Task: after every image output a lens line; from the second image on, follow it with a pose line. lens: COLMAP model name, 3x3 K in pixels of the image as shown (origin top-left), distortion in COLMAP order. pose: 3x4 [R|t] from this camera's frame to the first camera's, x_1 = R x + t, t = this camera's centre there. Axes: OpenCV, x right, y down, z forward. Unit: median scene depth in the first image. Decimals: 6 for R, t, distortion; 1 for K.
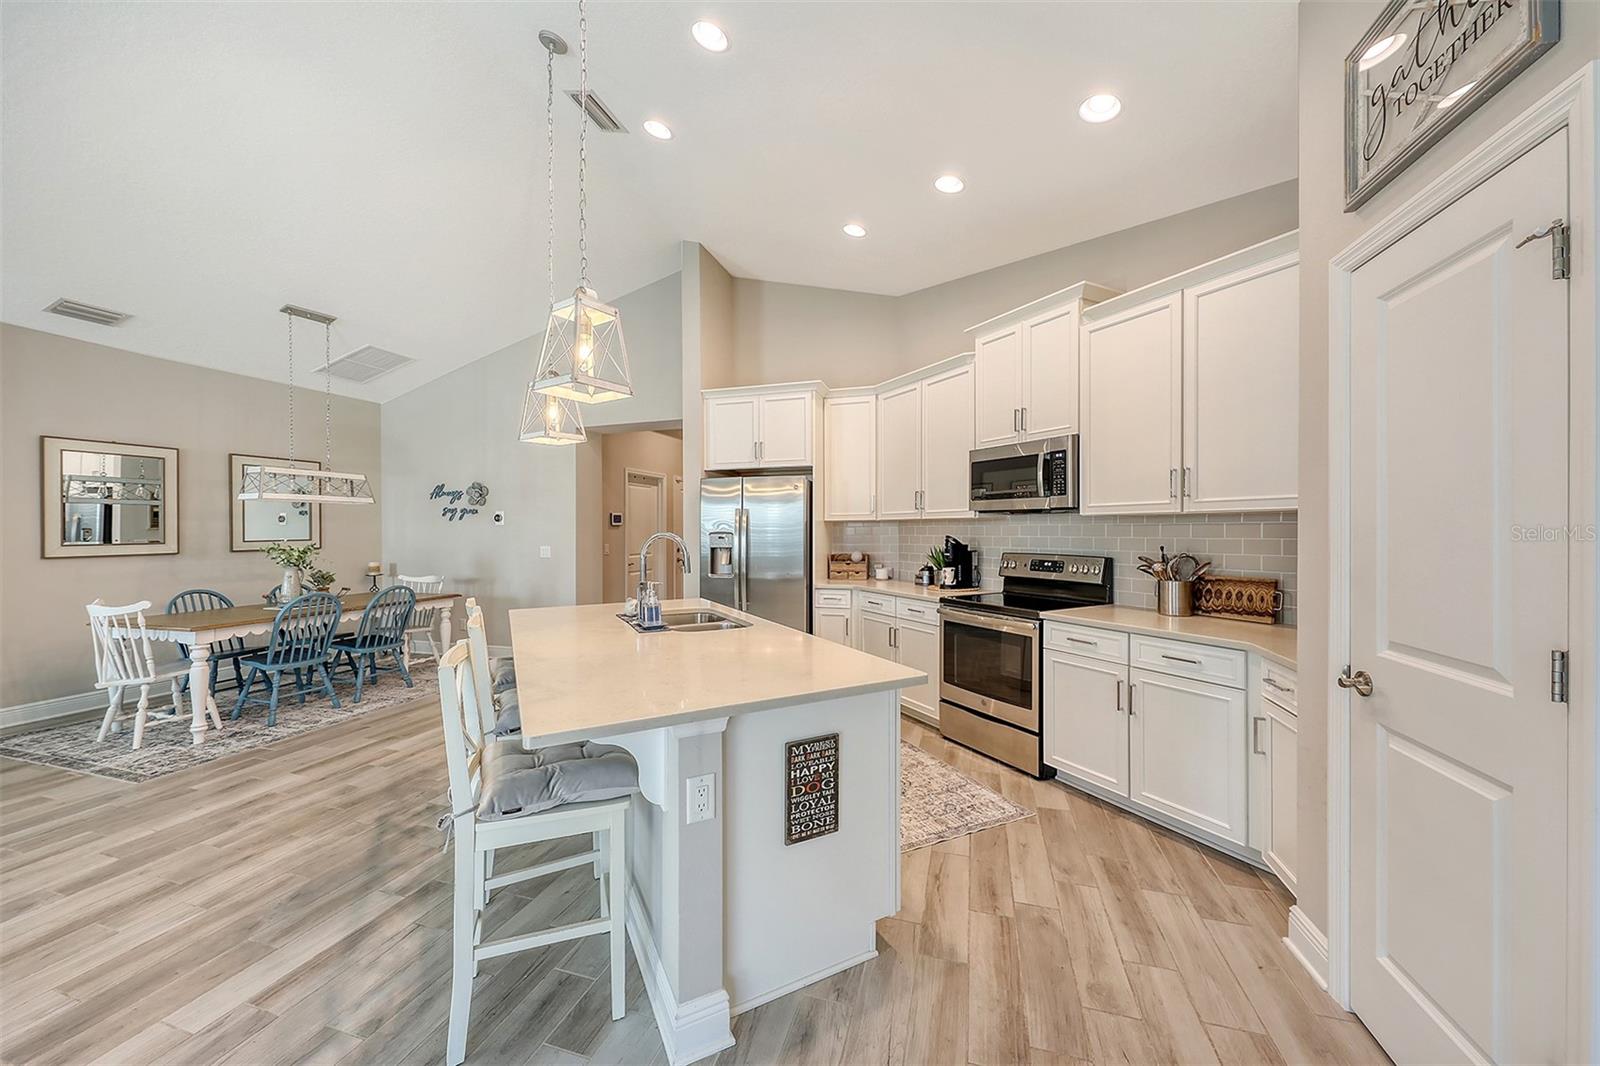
lens RADIAL K [[584.8, 0, 795.7], [0, 584.8, 518.3], [0, 0, 1]] dist [0.002334, -0.000901]
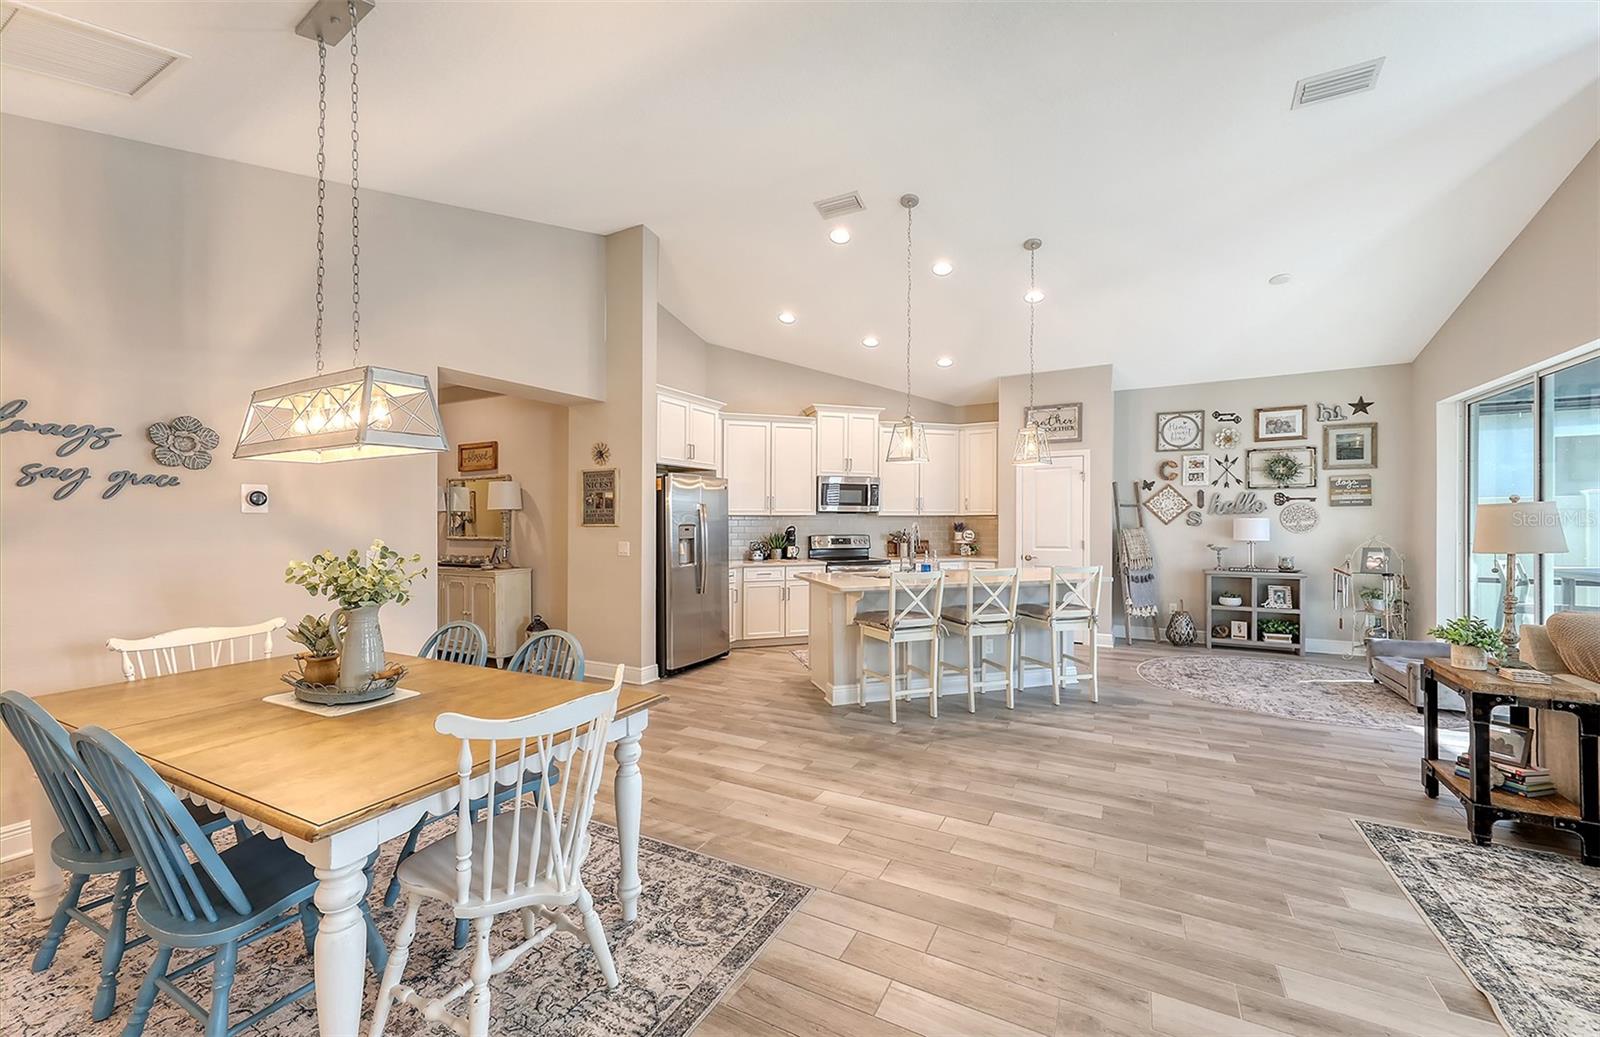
lens RADIAL K [[622.7, 0, 797.5], [0, 622.7, 509.7], [0, 0, 1]] dist [0.007850, -0.001250]
pose [[0.185261, 0.021179, 0.982461, -1.924130], [-0.016774, 0.999690, -0.018387, 0.022541], [-0.982546, -0.013073, 0.185559, 0.920988]]
